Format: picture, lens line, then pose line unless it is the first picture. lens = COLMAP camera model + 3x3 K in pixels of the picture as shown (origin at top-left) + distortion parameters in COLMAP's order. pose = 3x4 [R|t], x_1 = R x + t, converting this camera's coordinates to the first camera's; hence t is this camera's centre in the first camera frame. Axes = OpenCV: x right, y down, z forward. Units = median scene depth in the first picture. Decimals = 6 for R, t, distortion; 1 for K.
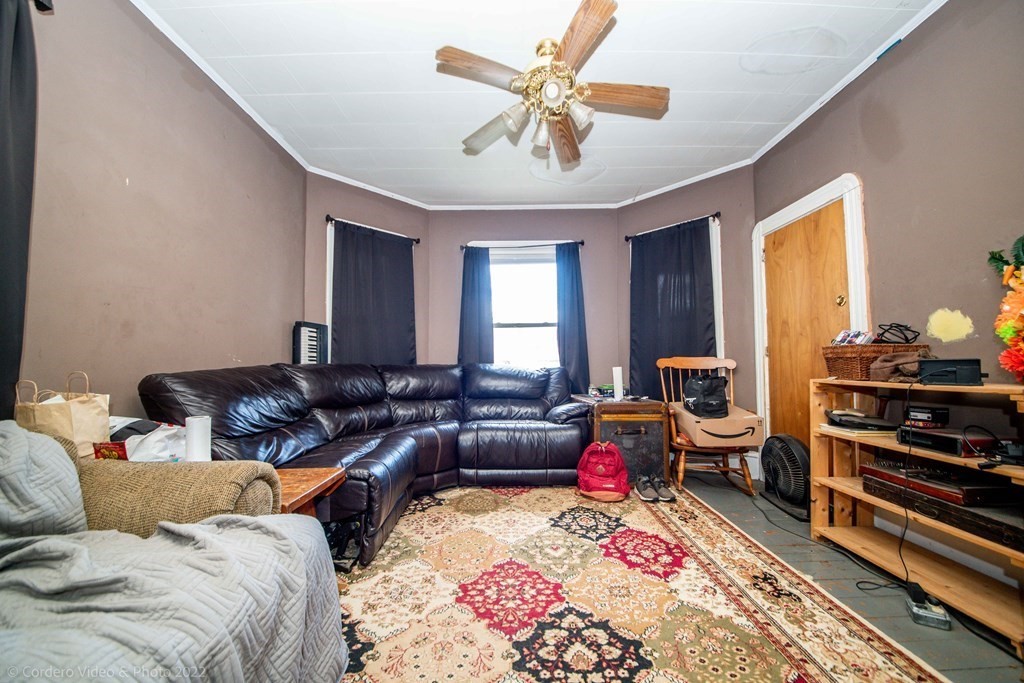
lens RADIAL K [[369.1, 0, 511.9], [0, 369.1, 353.2], [0, 0, 1]] dist [0.024097, -0.018497]
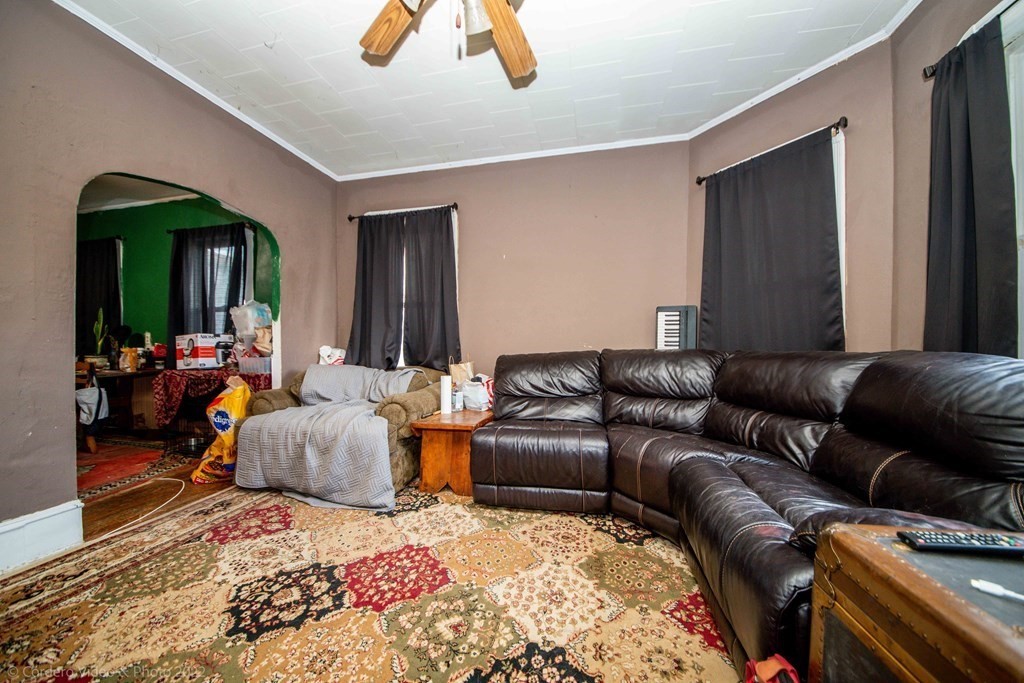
lens RADIAL K [[369.1, 0, 511.9], [0, 369.1, 353.2], [0, 0, 1]] dist [0.024097, -0.018497]
pose [[-0.219753, 0.028445, -0.975141, 1.058631], [0.032522, 0.999233, 0.021818, 0.014649], [0.975013, -0.026919, -0.220509, 1.789939]]
